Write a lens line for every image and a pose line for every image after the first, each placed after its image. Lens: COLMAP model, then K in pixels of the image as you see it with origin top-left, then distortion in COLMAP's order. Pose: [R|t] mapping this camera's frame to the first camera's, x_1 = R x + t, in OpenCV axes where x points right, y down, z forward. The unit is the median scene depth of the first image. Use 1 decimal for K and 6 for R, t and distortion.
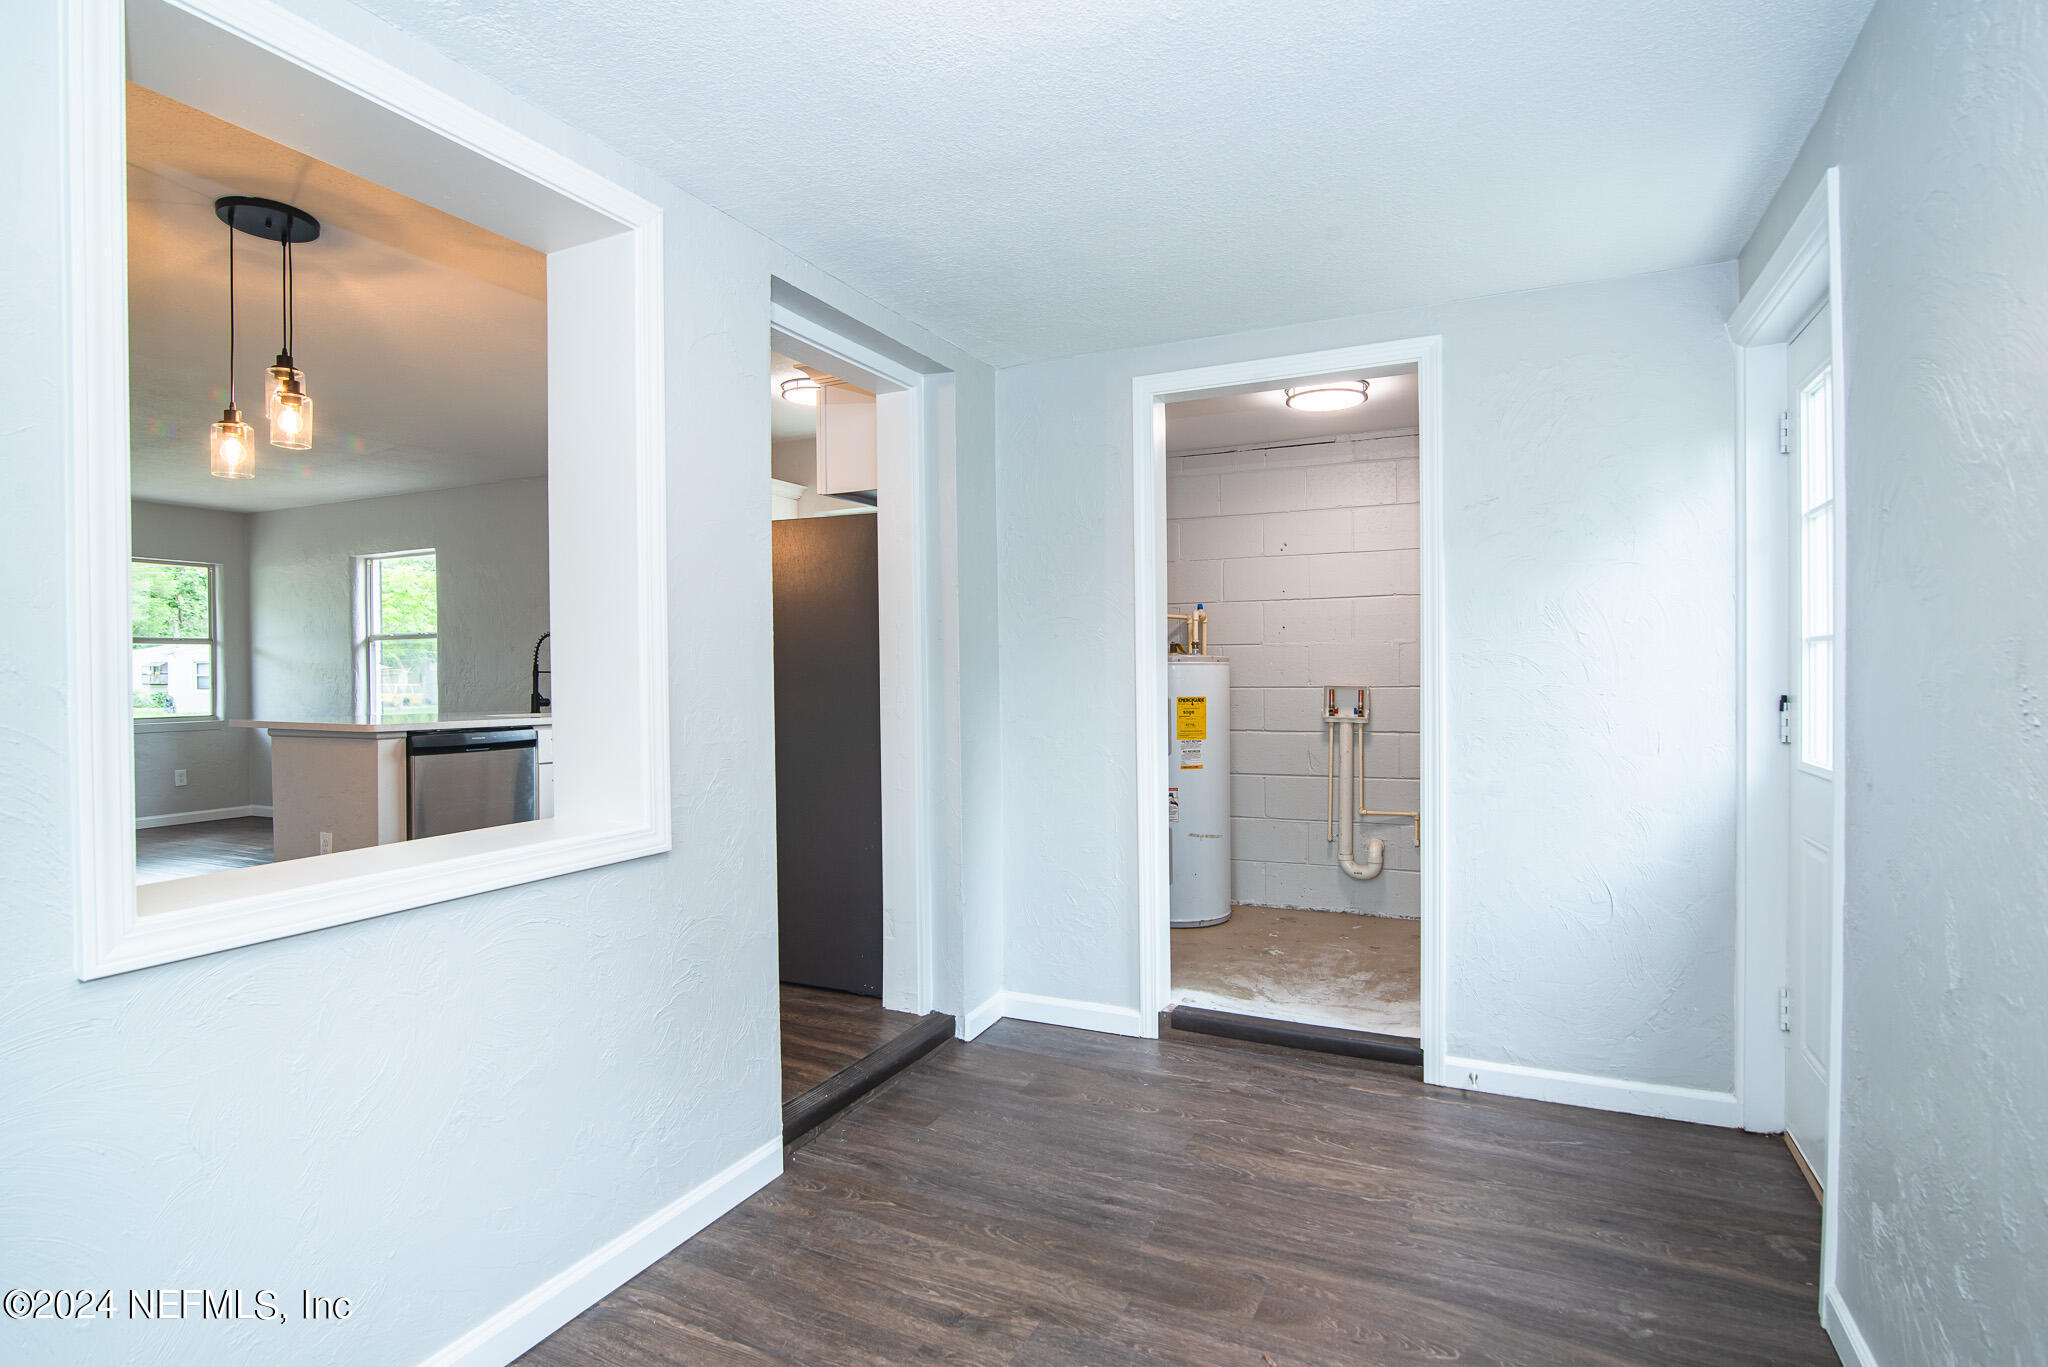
lens RADIAL K [[1042.6, 0, 1020.1], [0, 1042.6, 684.7], [0, 0, 1]] dist [-0.016347, 0.001715]
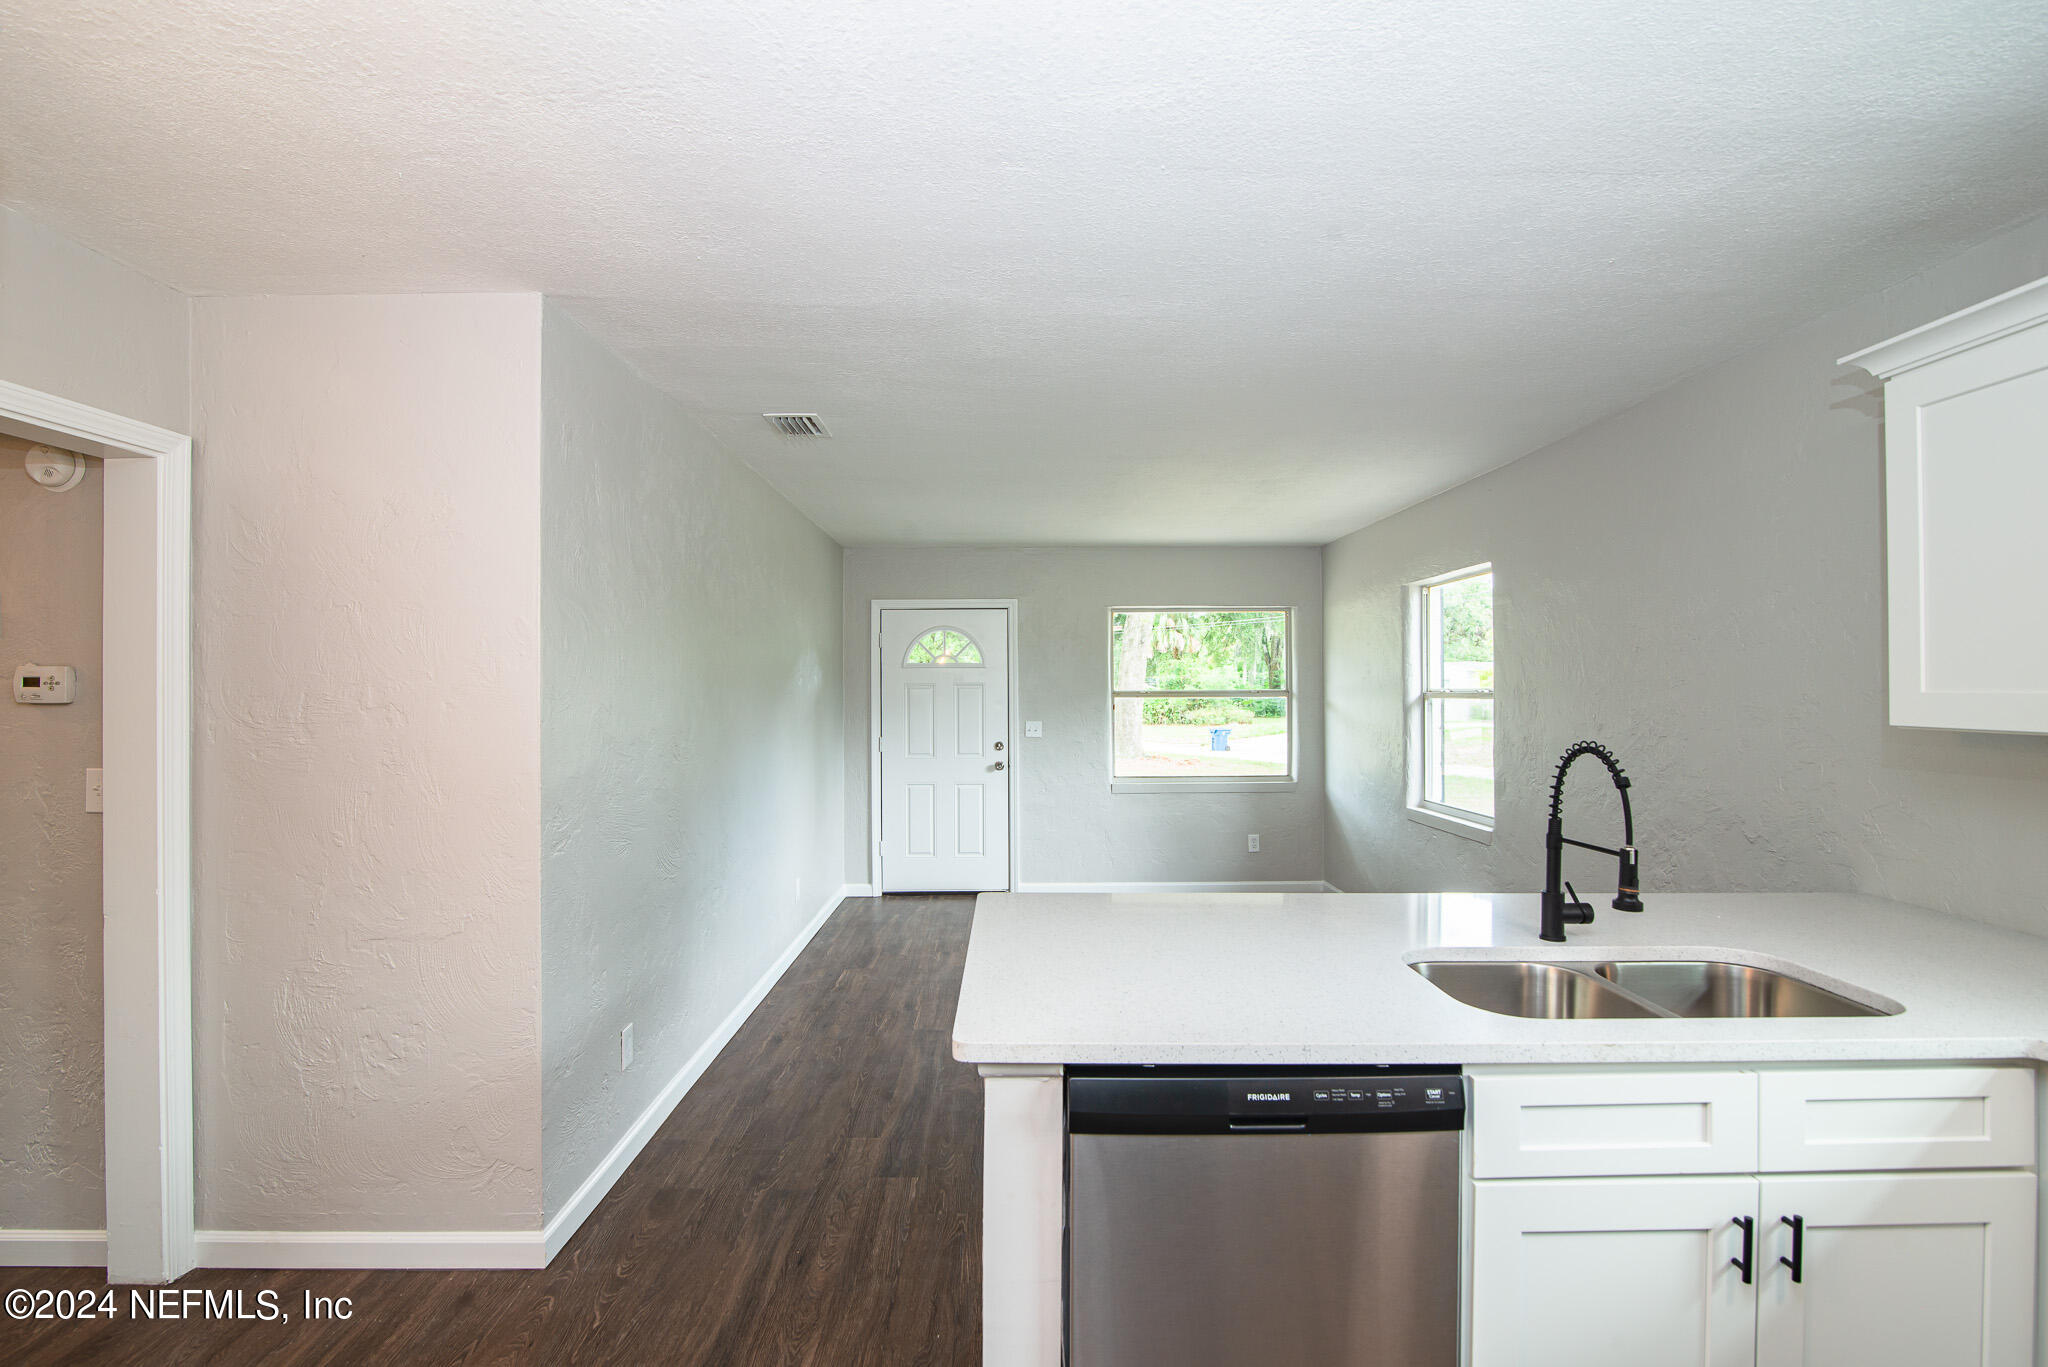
lens RADIAL K [[937.4, 0, 1020.9], [0, 937.4, 682.5], [0, 0, 1]] dist [-0.020749, 0.001578]
pose [[0.442432, 0.000424, -0.896802, -0.233066], [-0.009625, 0.999945, -0.004276, -0.069021], [0.896750, 0.010523, 0.442412, 0.652132]]
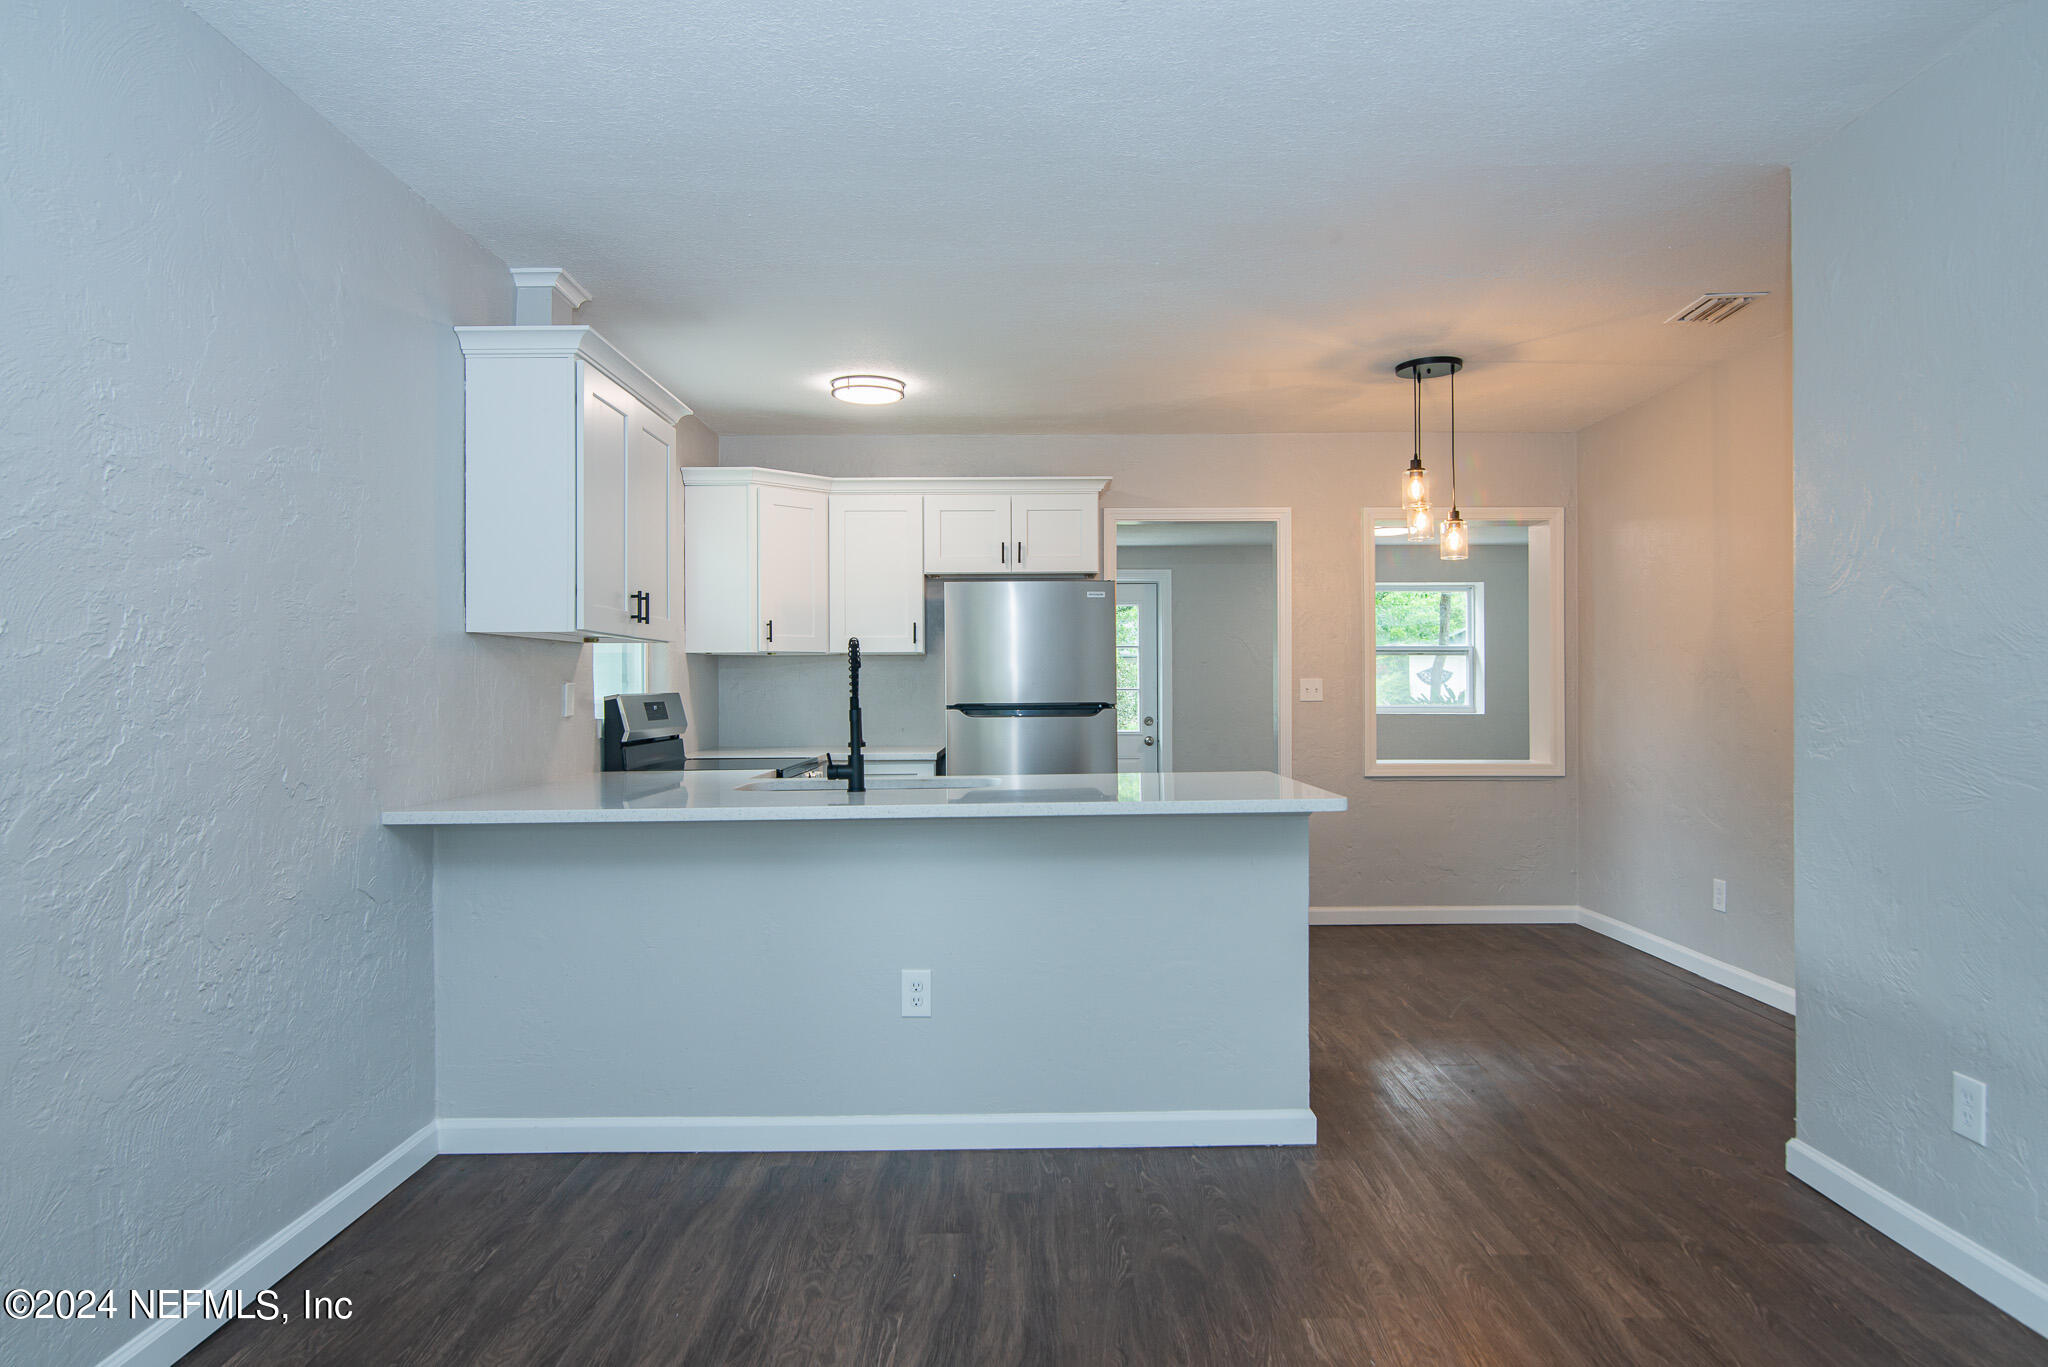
lens RADIAL K [[1218.1, 0, 1018.2], [0, 1218.1, 683.2], [0, 0, 1]] dist [-0.003006, -0.001565]
pose [[-0.427277, 0.012478, 0.904035, -1.056934], [0.018513, 0.999816, -0.005051, -0.022702], [-0.903931, 0.014578, -0.427429, 1.187885]]
